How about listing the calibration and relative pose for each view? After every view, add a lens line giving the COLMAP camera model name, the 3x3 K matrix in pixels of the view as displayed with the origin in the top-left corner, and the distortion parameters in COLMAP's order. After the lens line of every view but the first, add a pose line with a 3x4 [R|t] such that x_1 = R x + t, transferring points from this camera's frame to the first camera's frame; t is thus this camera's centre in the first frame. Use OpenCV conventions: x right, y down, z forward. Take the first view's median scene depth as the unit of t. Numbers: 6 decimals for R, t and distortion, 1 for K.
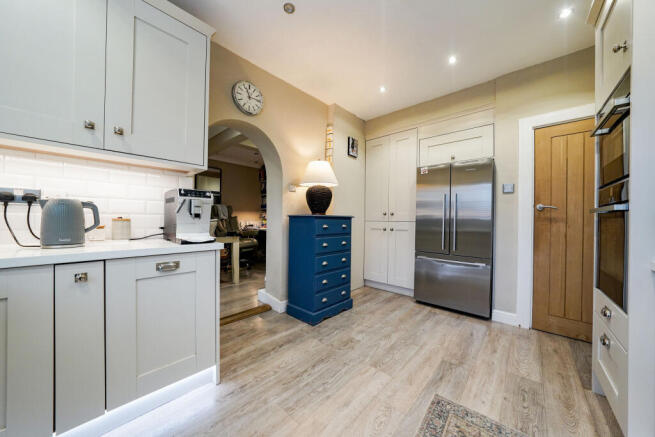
lens RADIAL K [[228.6, 0, 326.0], [0, 228.6, 219.6], [0, 0, 1]] dist [-0.023588, 0.004490]
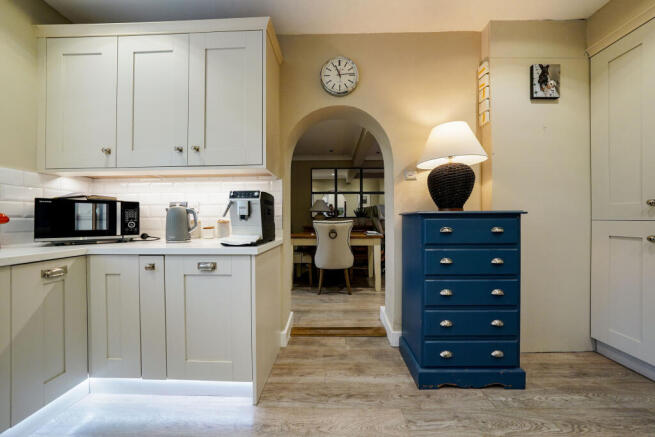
lens RADIAL K [[228.6, 0, 327.2], [0, 228.6, 219.5], [0, 0, 1]] dist [-0.023588, 0.004490]
pose [[0.656087, -0.015548, -0.754525, 0.257268], [0.012619, 0.999874, -0.009630, 0.004147], [0.754580, -0.003203, 0.656200, 0.410192]]
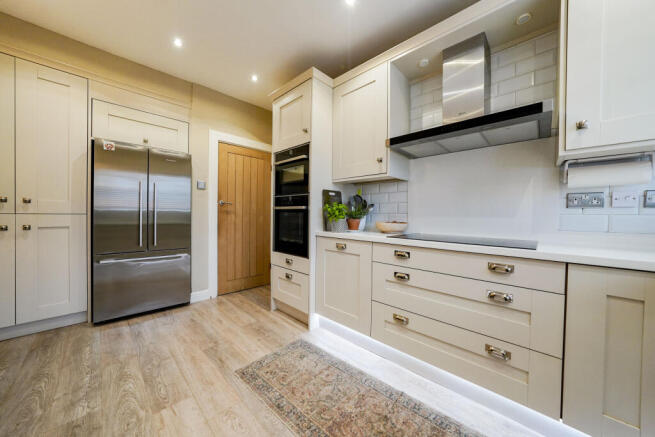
lens RADIAL K [[228.6, 0, 328.4], [0, 228.6, 218.4], [0, 0, 1]] dist [-0.023588, 0.004490]
pose [[0.034706, -0.026439, 0.999048, -0.363761], [-0.011702, 0.999571, 0.026859, -0.005874], [-0.999329, -0.012623, 0.034382, 0.319301]]
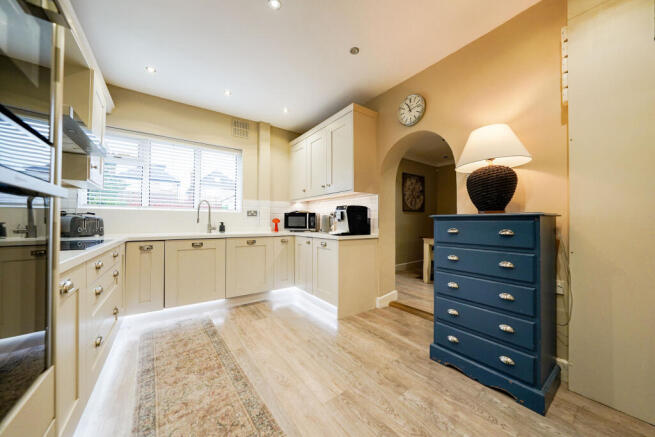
lens RADIAL K [[228.6, 0, 327.2], [0, 228.6, 218.2], [0, 0, 1]] dist [-0.023588, 0.004490]
pose [[-0.206925, -0.027244, -0.977977, 0.795418], [-0.002006, 0.999622, -0.027423, 0.011766], [0.978355, -0.003713, -0.206902, 0.829932]]
